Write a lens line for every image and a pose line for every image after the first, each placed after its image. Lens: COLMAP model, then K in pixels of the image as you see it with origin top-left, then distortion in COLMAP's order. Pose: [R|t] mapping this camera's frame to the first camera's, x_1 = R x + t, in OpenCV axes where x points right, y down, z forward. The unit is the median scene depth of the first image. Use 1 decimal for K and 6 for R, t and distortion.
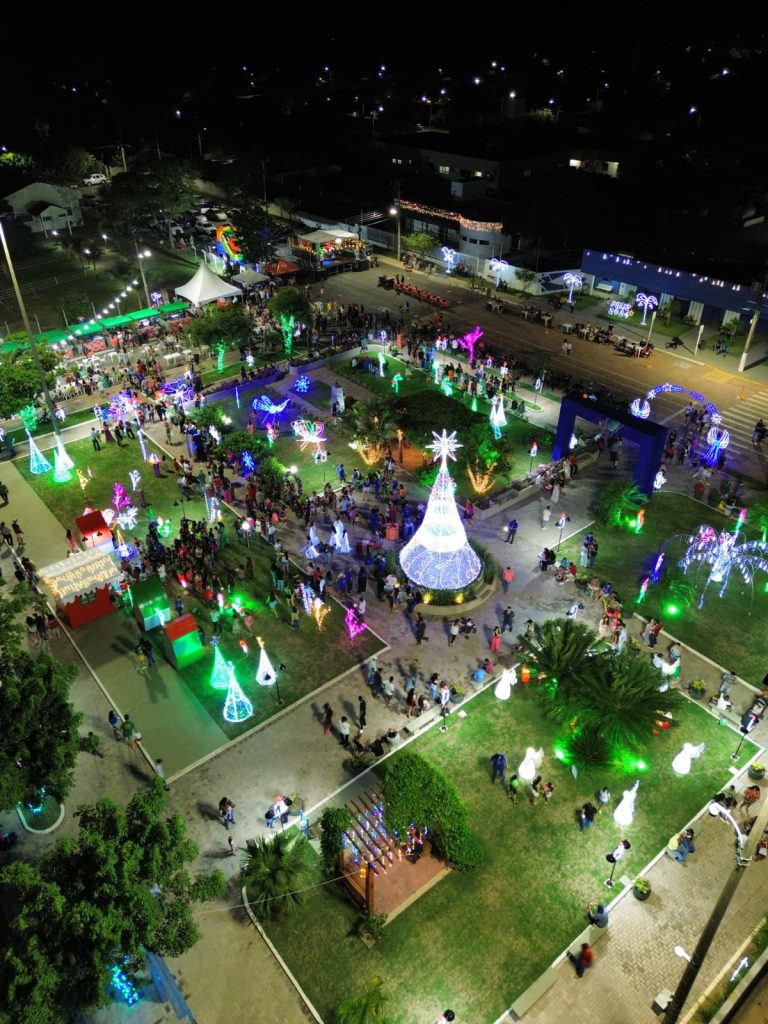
lens RADIAL K [[753.1, 0, 380.6], [0, 753.1, 511.1], [0, 0, 1]] dist [0.068118, -0.064541]
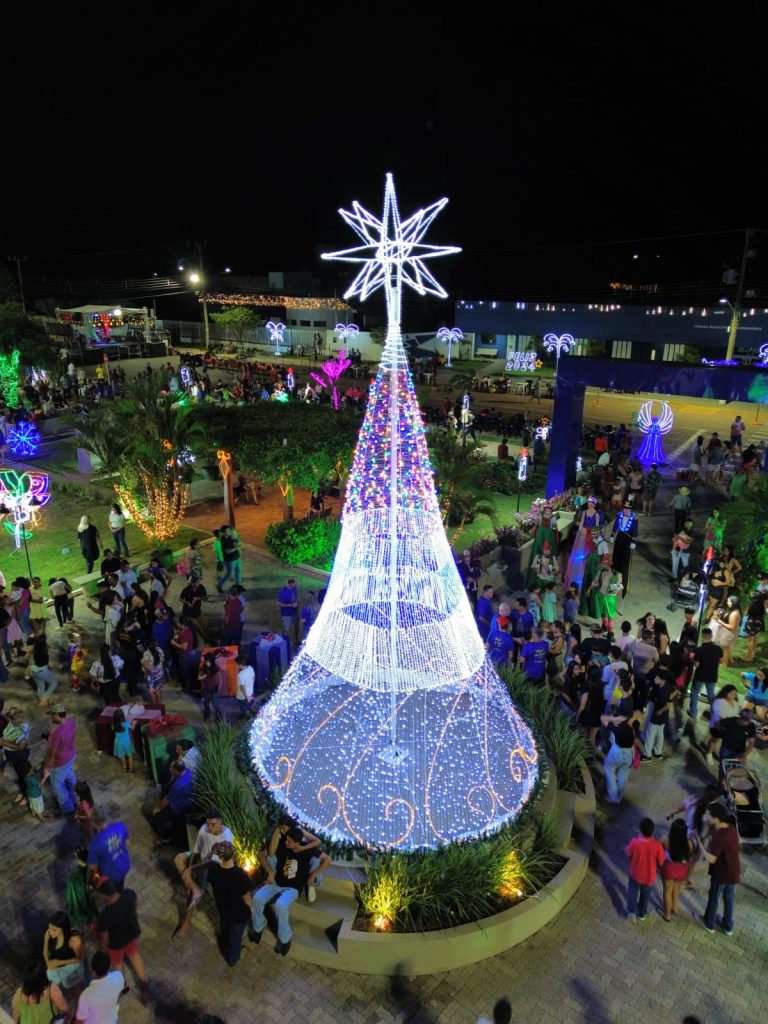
lens RADIAL K [[753.1, 0, 393.7], [0, 753.1, 508.1], [0, 0, 1]] dist [0.068118, -0.064541]
pose [[0.966679, -0.070480, 0.246098, 0.008752], [0.131153, 0.961952, -0.239681, 0.033171], [-0.219842, 0.263971, 0.939143, 0.448879]]
